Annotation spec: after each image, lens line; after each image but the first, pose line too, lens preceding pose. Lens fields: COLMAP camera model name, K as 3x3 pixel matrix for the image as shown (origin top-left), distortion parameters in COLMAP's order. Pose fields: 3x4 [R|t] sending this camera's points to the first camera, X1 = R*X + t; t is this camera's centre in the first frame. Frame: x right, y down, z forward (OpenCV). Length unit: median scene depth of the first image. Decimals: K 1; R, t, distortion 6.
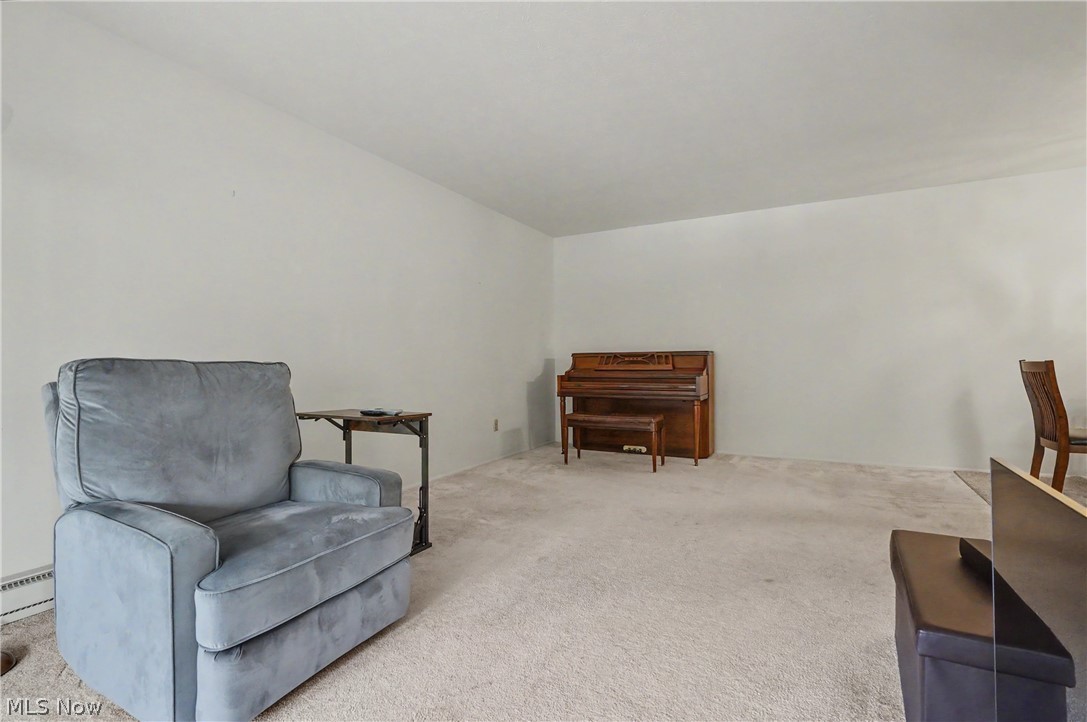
lens RADIAL K [[499.5, 0, 548.8], [0, 499.5, 361.9], [0, 0, 1]] dist [-0.003888, -0.000126]
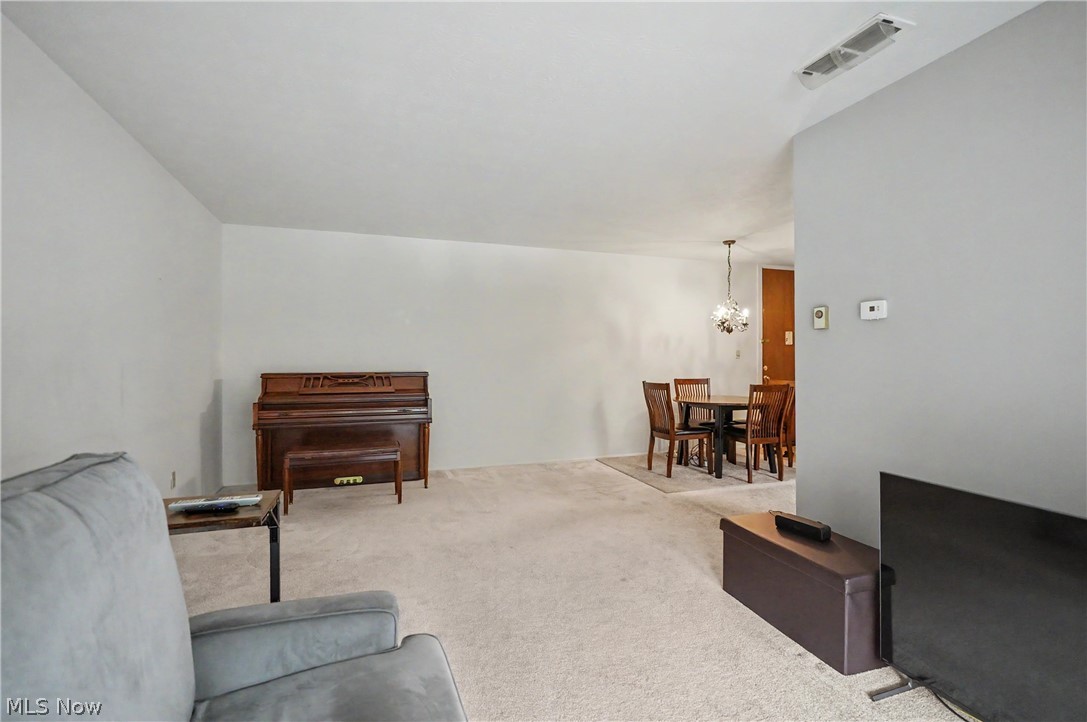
lens RADIAL K [[499.6, 0, 545.2], [0, 499.6, 356.2], [0, 0, 1]] dist [-0.014483, -0.000245]
pose [[0.676541, 0.011983, 0.736308, -0.266209], [-0.002738, 0.999902, -0.013757, -0.040770], [-0.736400, 0.007291, 0.676507, 0.137611]]
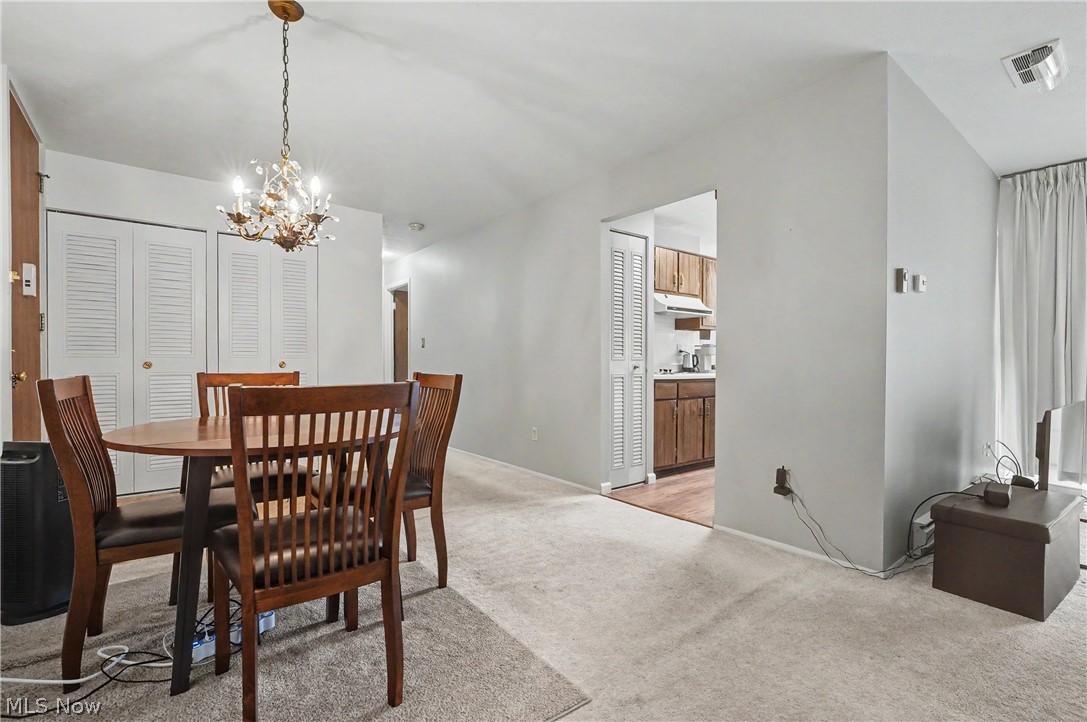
lens RADIAL K [[493.4, 0, 542.4], [0, 493.4, 369.0], [0, 0, 1]] dist [-0.013406, 0.001087]
pose [[-0.911978, -0.000916, 0.410238, 0.451555], [0.005800, 0.999869, 0.015126, -0.012400], [-0.410198, 0.016173, -0.911853, 0.868409]]
